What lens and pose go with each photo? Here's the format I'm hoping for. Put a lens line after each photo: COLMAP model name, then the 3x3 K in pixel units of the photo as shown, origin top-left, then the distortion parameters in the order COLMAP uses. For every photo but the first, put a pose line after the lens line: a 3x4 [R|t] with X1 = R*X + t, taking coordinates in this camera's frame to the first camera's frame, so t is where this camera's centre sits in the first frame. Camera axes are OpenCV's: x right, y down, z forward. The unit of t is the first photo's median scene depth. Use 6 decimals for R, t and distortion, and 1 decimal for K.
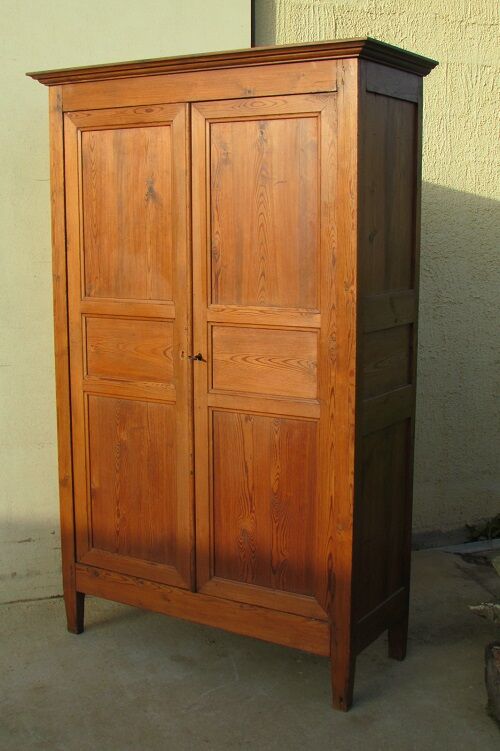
lens RADIAL K [[1026.9, 0, 249.8], [0, 1026.9, 374.5], [0, 0, 1]] dist [-0.082271, 0.000000]
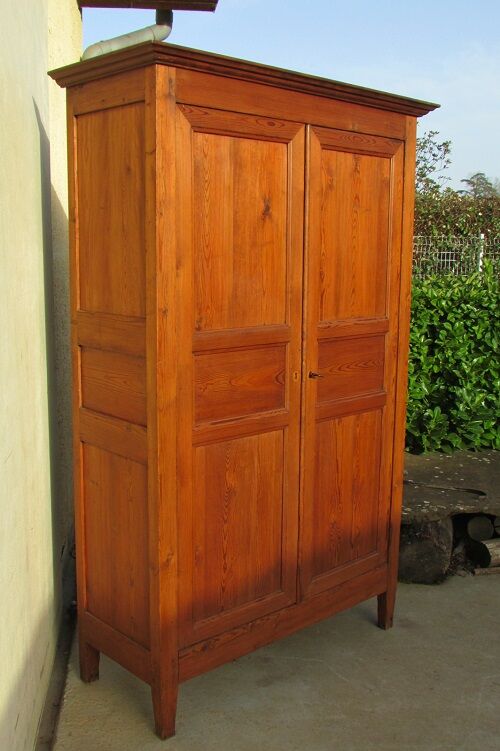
lens RADIAL K [[800.9, 0, 250.7], [0, 800.9, 377.6], [0, 0, 1]] dist [-0.061530, 0.000000]
pose [[0.256977, -0.154471, 0.953992, -0.809277], [0.135037, 0.983198, 0.122825, -0.117942], [-0.956937, 0.097261, 0.273519, 0.813139]]
